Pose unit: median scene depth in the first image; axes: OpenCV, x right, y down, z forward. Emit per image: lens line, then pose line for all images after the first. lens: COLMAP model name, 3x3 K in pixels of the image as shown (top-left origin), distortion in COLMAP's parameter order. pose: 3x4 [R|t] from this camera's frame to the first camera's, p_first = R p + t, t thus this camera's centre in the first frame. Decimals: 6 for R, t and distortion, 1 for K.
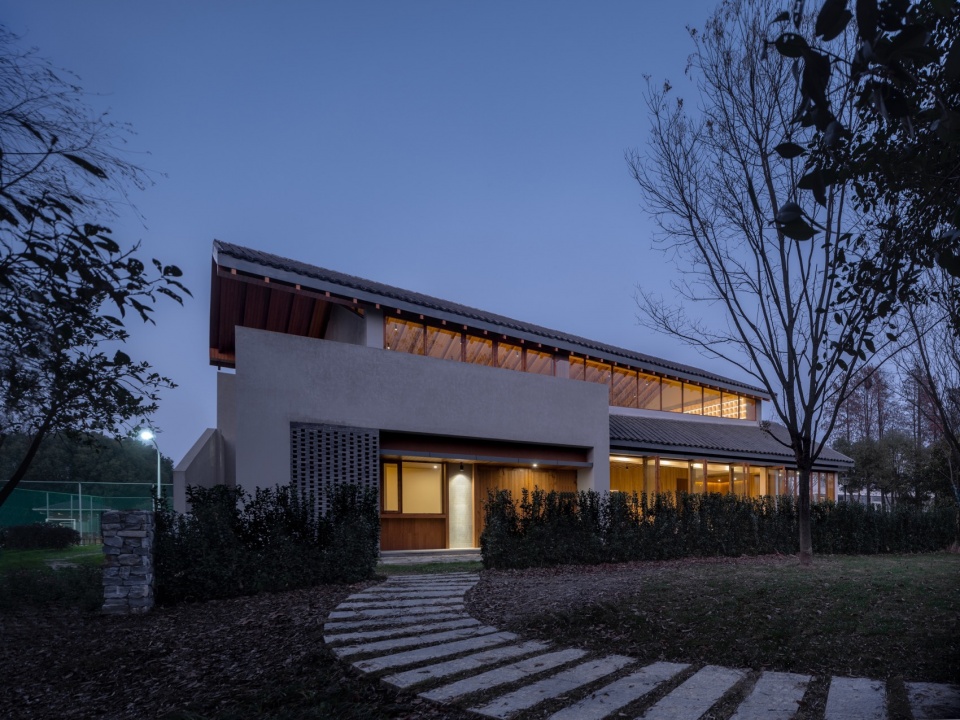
lens RADIAL K [[3609.4, 0, 479.8], [0, 3609.4, 359.3], [0, 0, 1]] dist [0.037170, 0.000000]
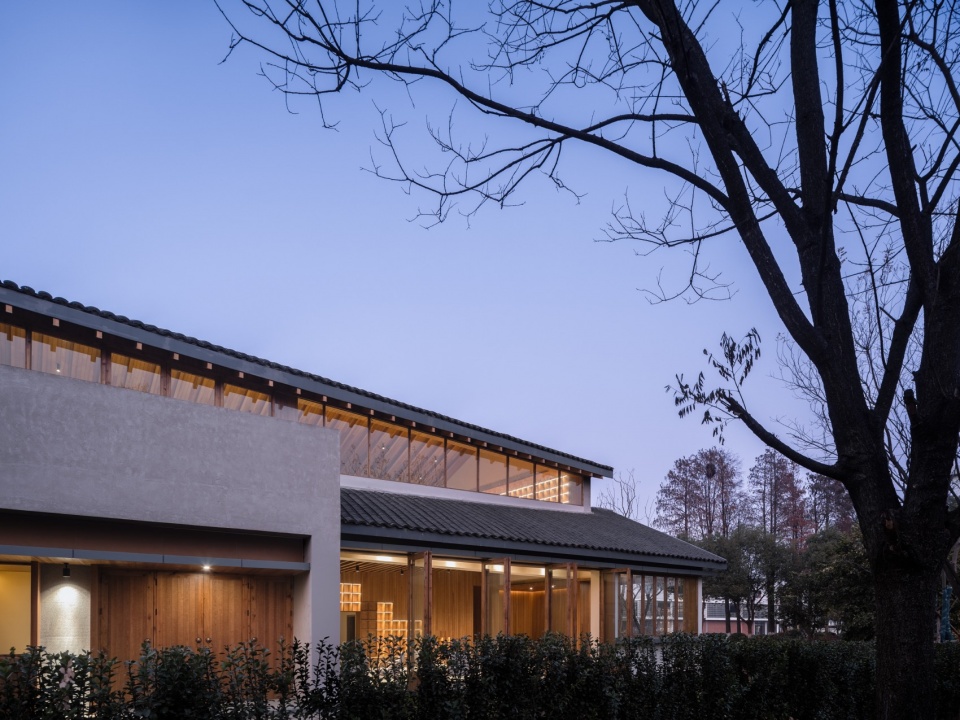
lens RADIAL K [[3609.4, 0, 480.8], [0, 3609.4, 360.5], [0, 0, 1]] dist [0.037170, 0.000000]
pose [[0.998709, -0.000392, 0.050797, 0.024217], [0.001843, 0.999591, -0.028522, 0.010571], [-0.050765, 0.028579, 0.998302, 0.347883]]
